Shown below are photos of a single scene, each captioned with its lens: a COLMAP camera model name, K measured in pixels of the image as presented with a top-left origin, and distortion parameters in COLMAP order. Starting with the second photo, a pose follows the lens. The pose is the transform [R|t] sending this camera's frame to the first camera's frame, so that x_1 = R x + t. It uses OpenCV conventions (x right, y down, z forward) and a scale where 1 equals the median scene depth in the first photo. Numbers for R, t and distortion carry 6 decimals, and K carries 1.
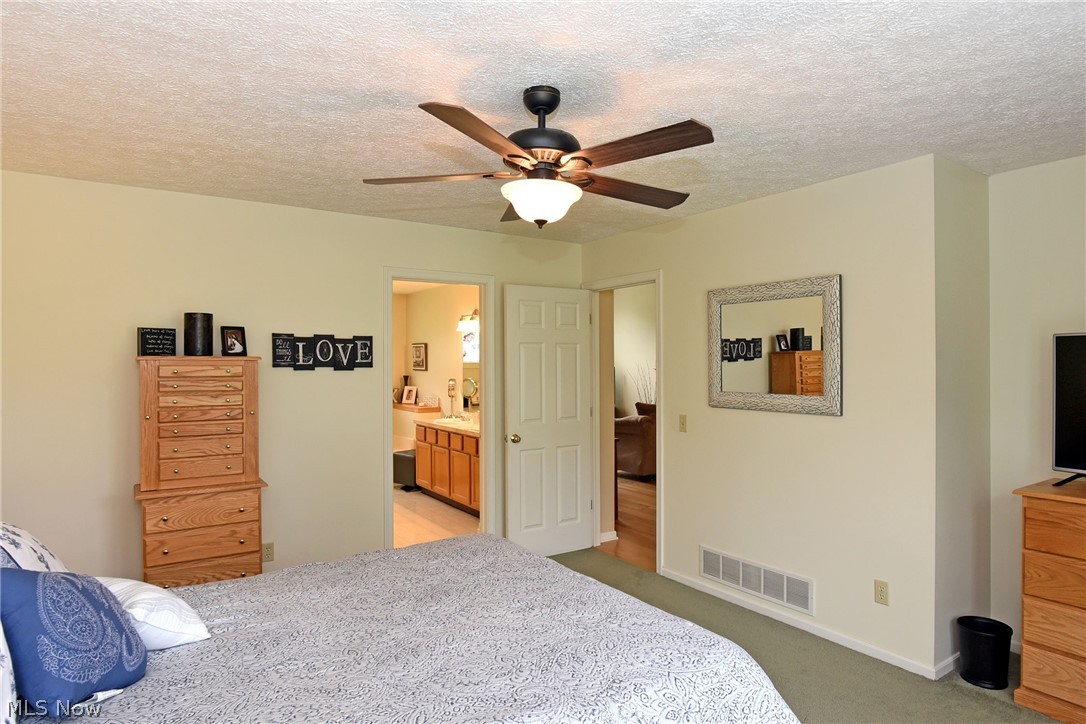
lens RADIAL K [[626.6, 0, 543.7], [0, 626.6, 364.9], [0, 0, 1]] dist [-0.042604, 0.019090]
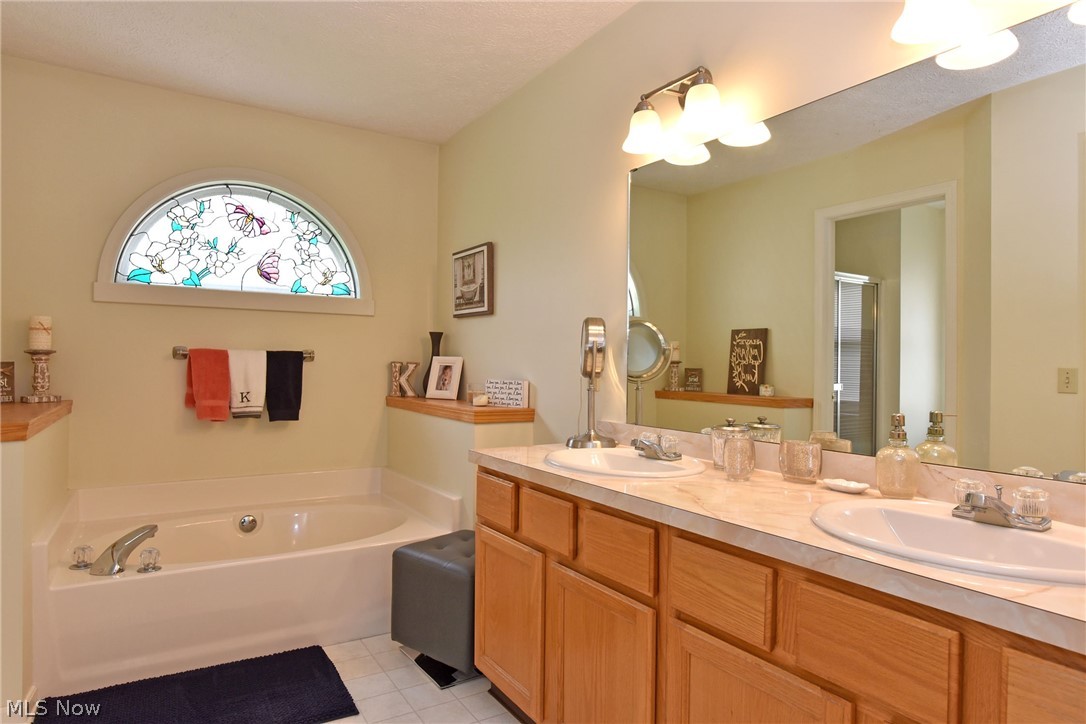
lens RADIAL K [[626.6, 0, 543.7], [0, 626.6, 364.9], [0, 0, 1]] dist [-0.042604, 0.019090]
pose [[0.999582, 0.016006, -0.024076, -0.145471], [-0.016256, 0.999816, -0.010217, 0.043943], [0.023908, 0.010604, 0.999658, 0.617231]]
